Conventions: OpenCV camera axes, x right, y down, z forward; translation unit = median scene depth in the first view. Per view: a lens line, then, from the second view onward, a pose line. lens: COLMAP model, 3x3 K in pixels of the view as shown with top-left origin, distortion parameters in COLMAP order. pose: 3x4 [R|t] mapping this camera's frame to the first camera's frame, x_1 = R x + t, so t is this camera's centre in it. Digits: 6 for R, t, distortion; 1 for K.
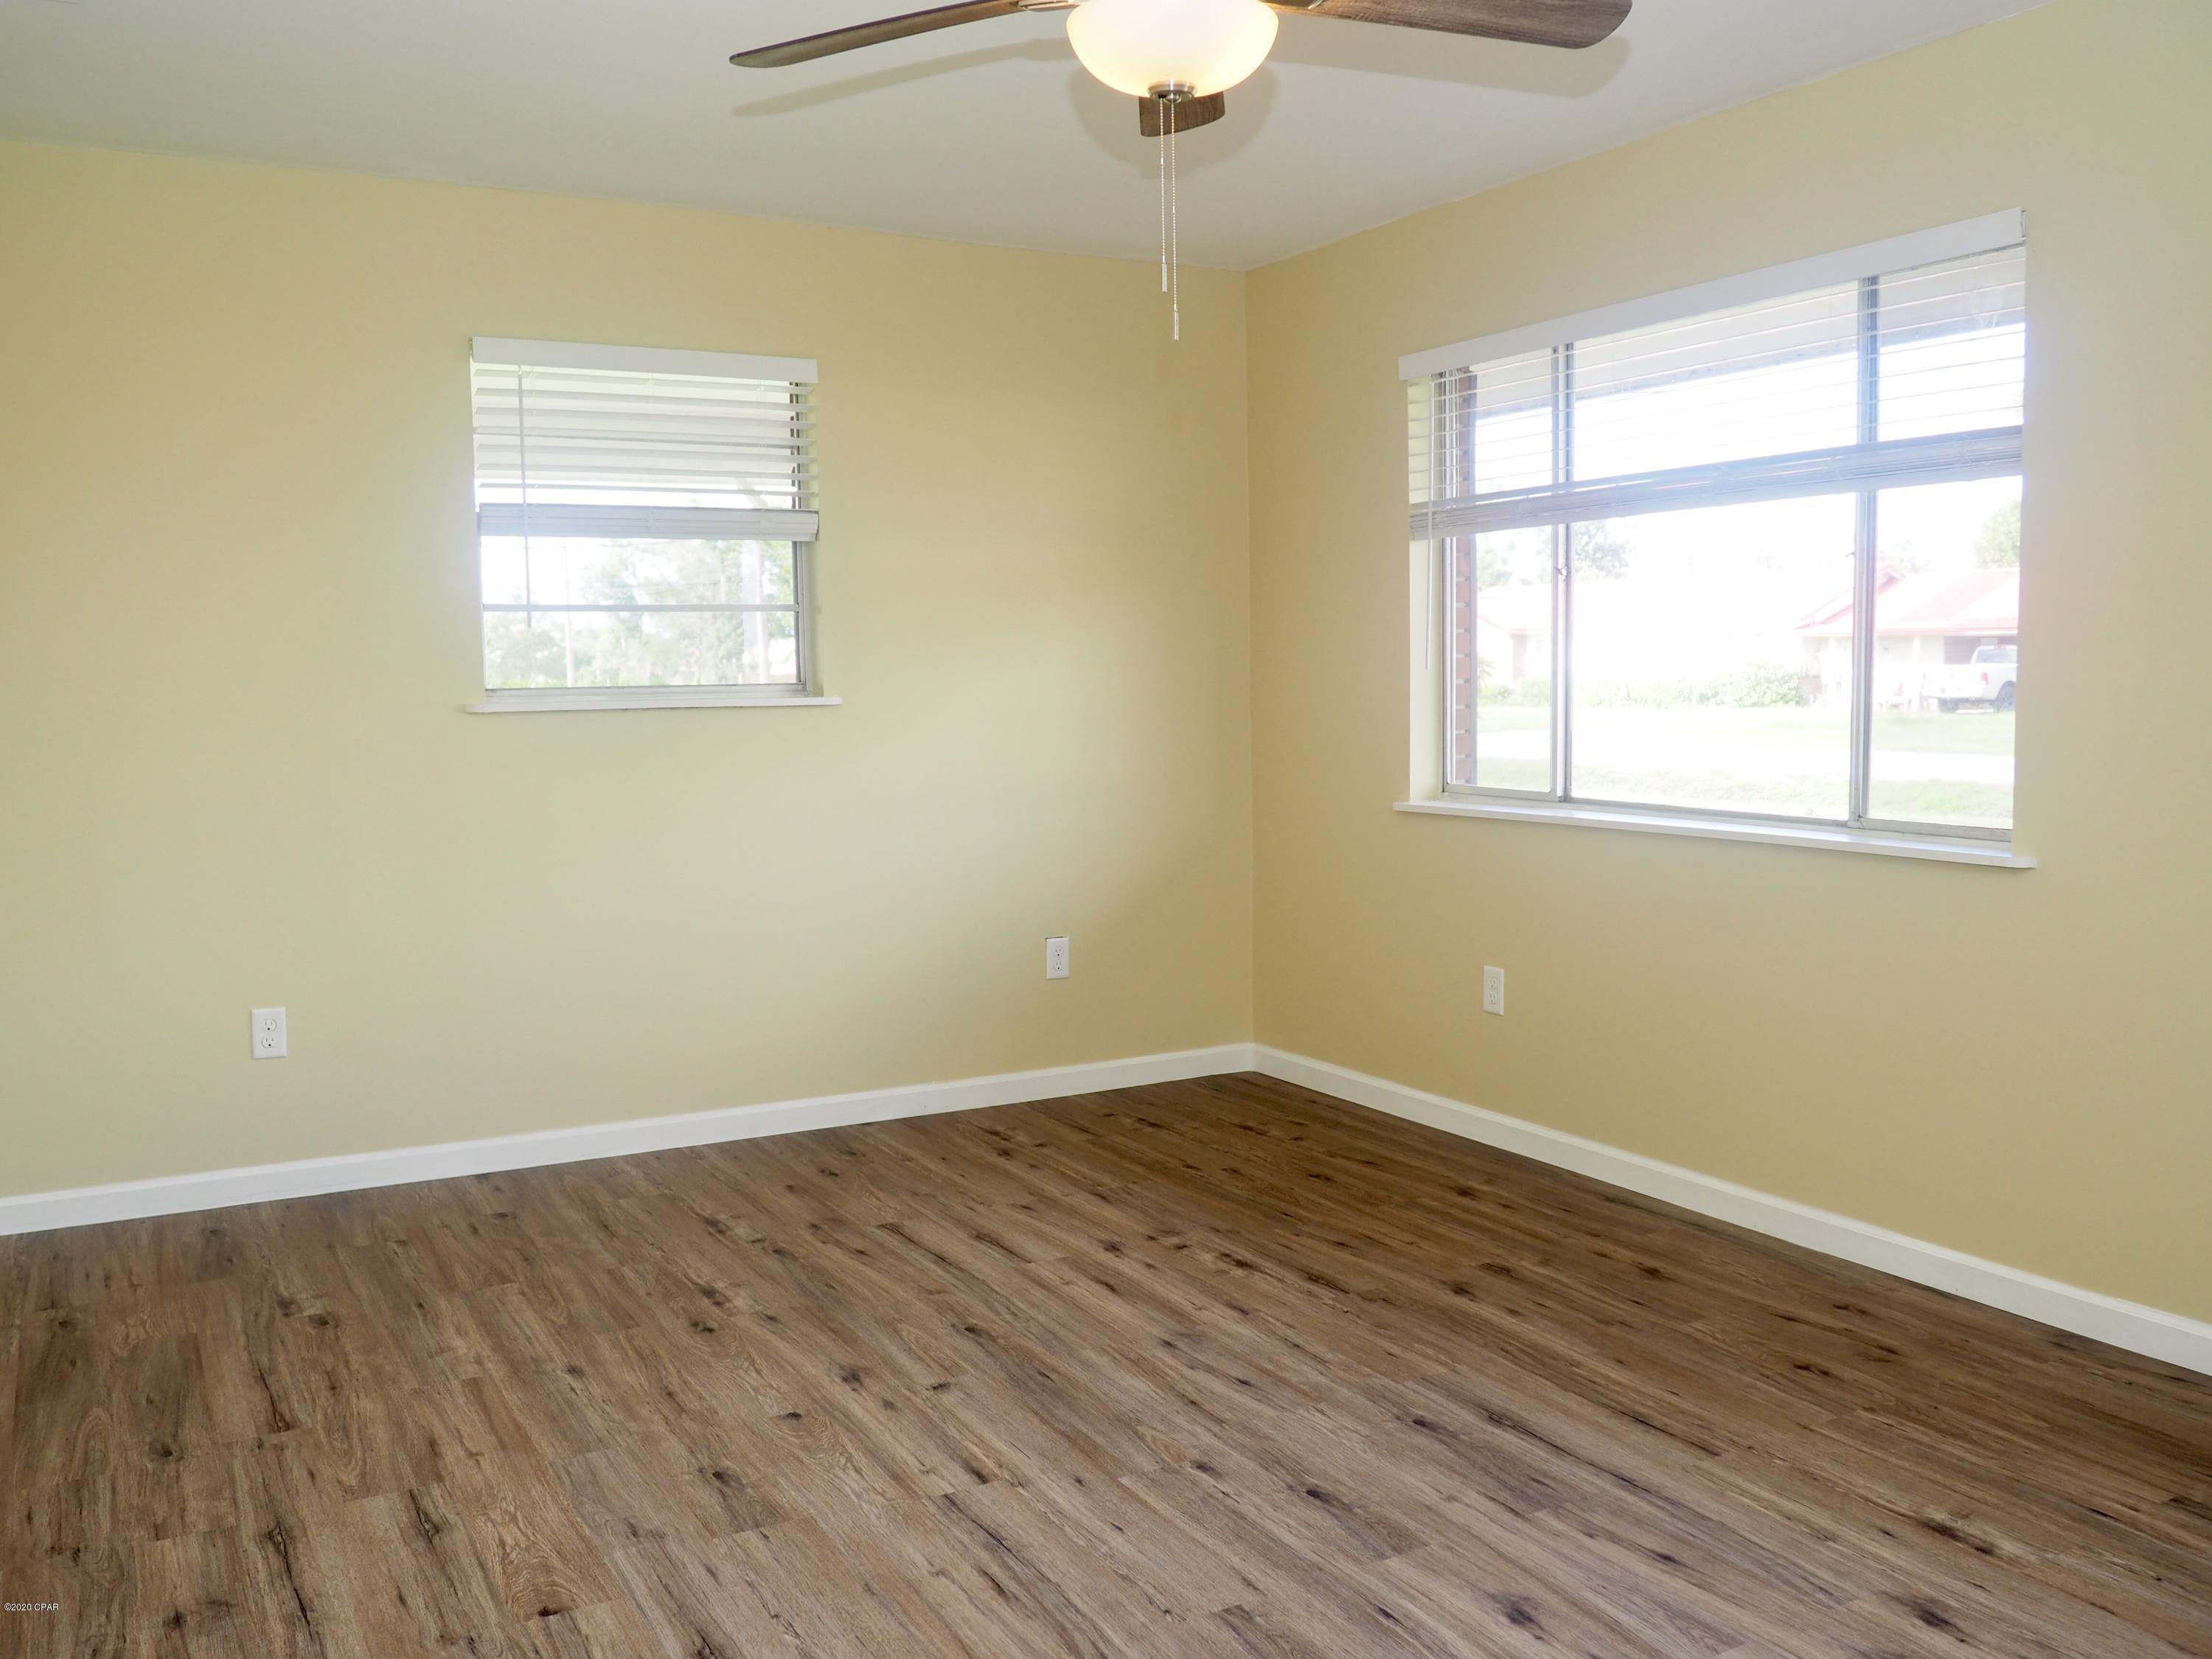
lens RADIAL K [[1861.4, 0, 1099.1], [0, 1861.4, 841.5], [0, 0, 1]] dist [-0.060583, 0.029079]
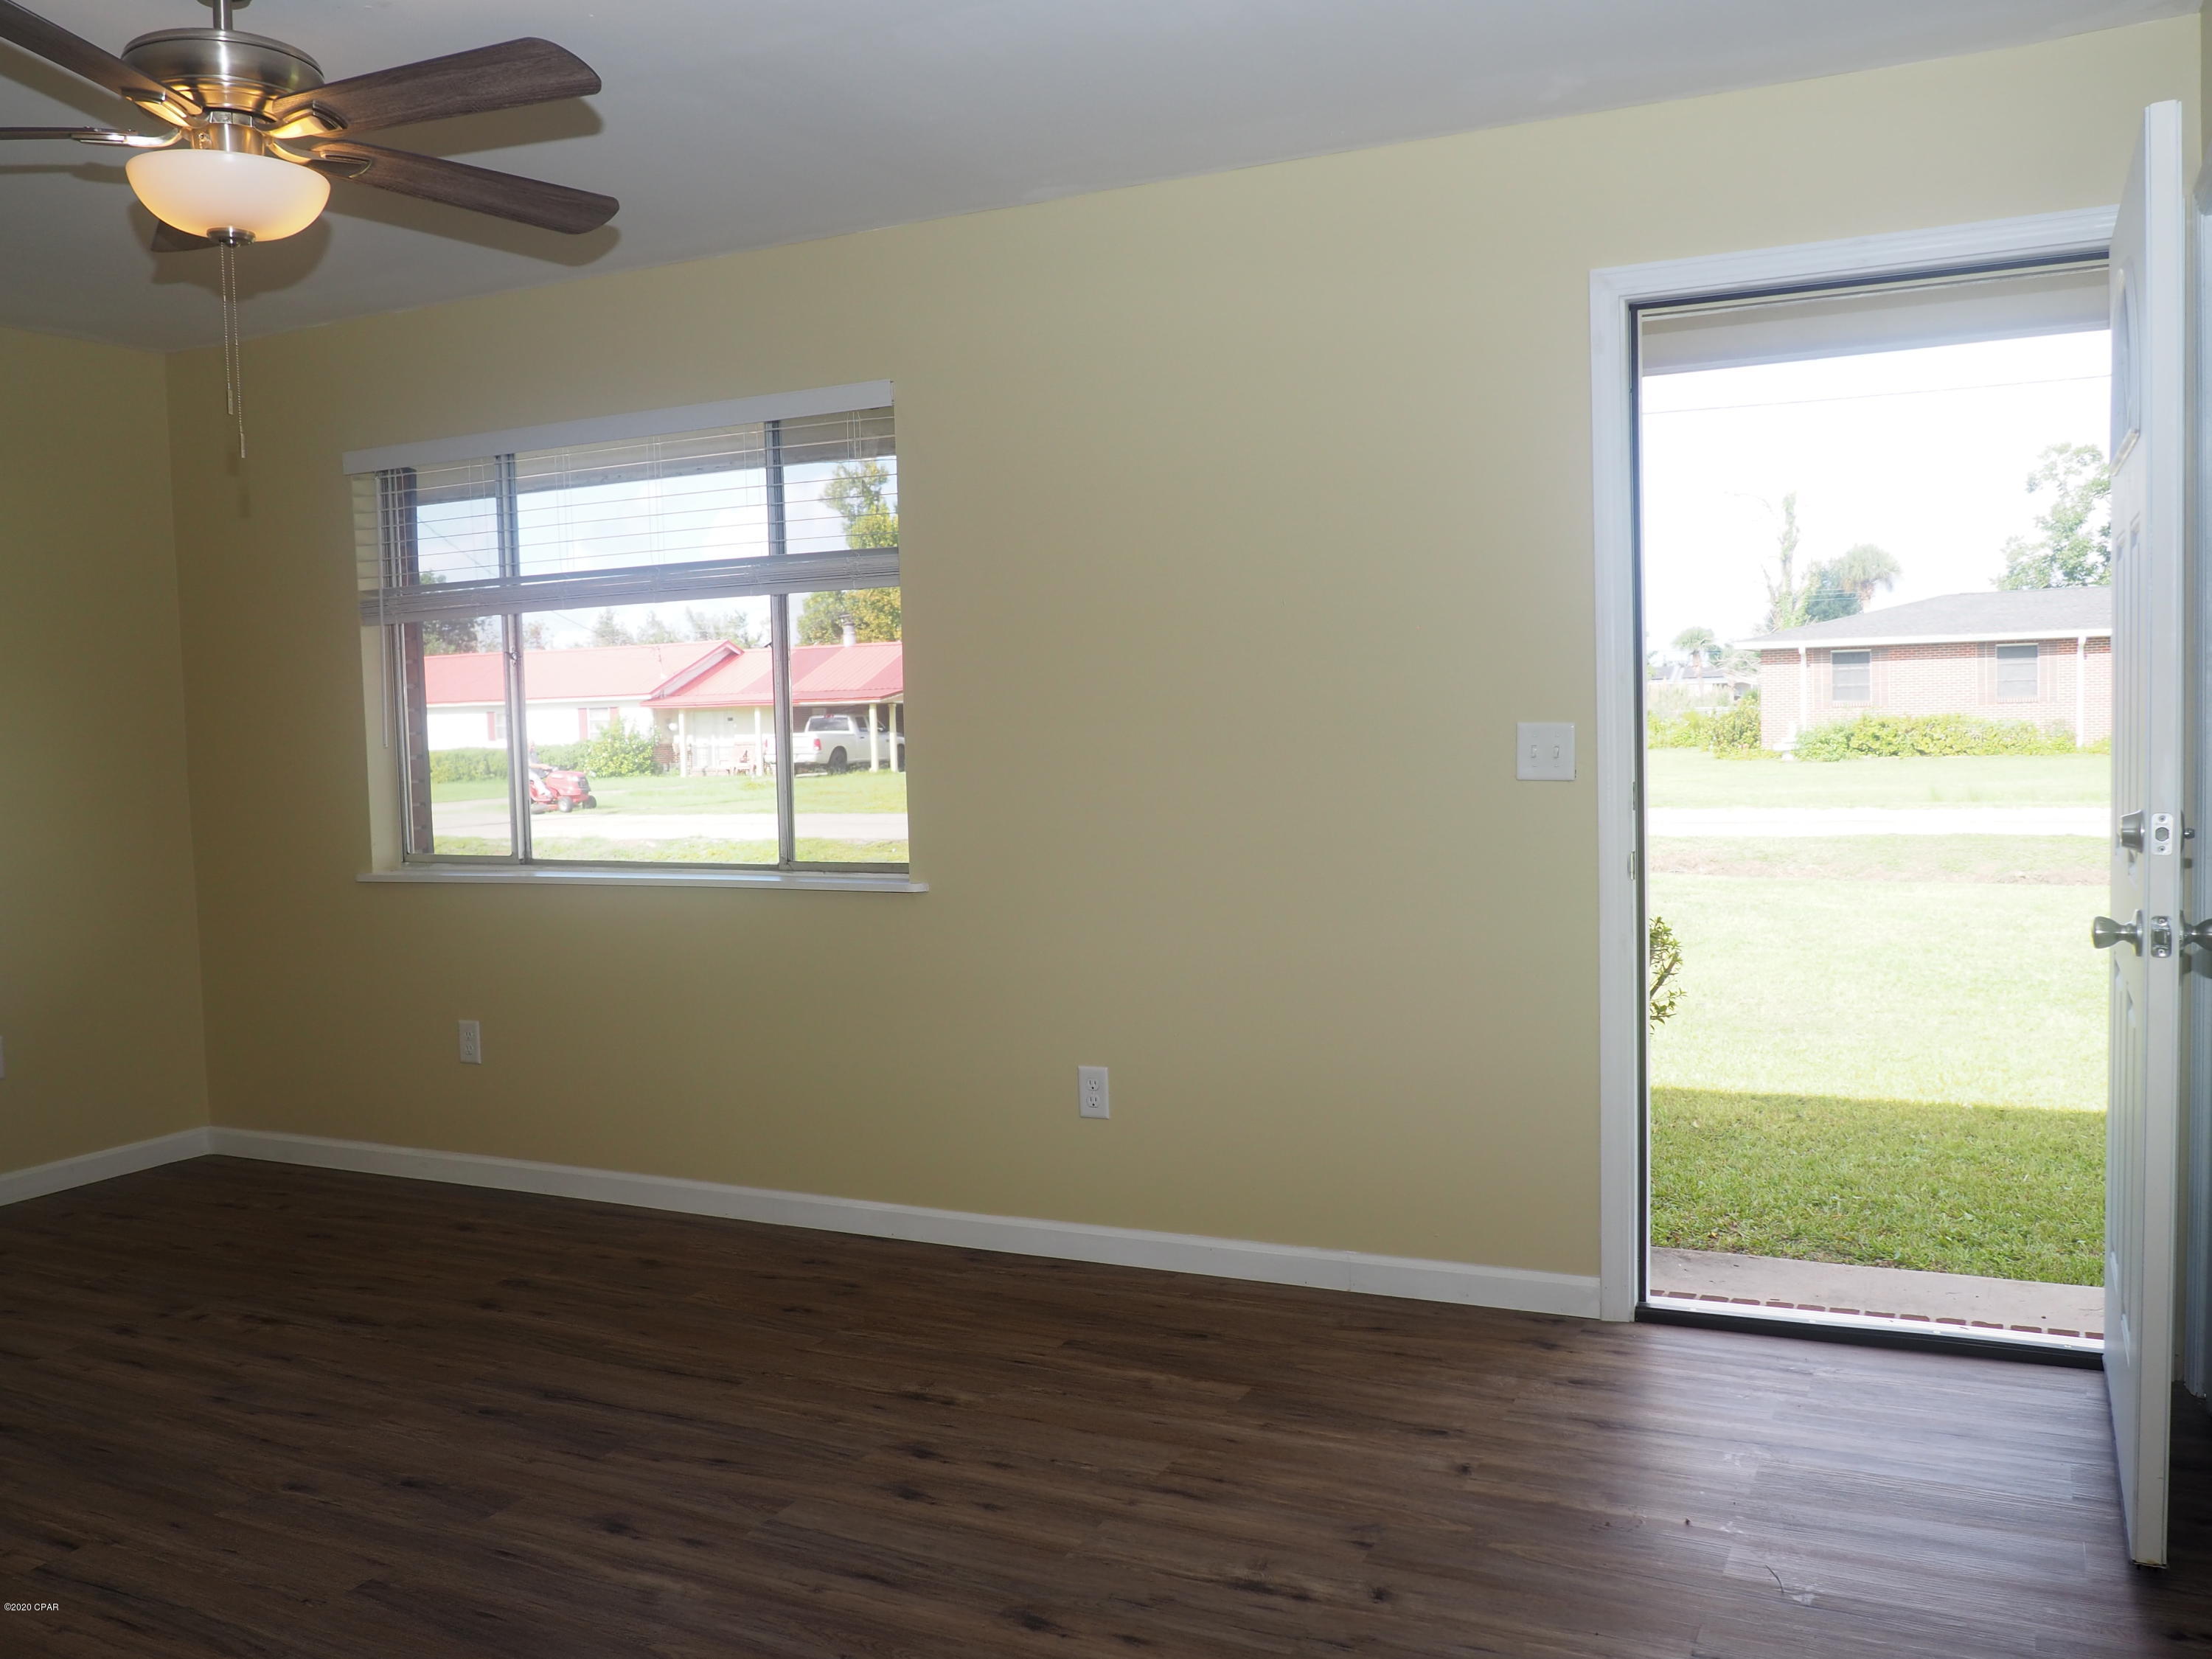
lens RADIAL K [[1861.4, 0, 1118.0], [0, 1861.4, 838.9], [0, 0, 1]] dist [-0.060583, 0.029079]
pose [[0.818939, -0.044388, 0.572161, -0.113289], [0.067491, 0.997535, -0.019211, 0.011018], [-0.569898, 0.054348, 0.819916, -0.132176]]
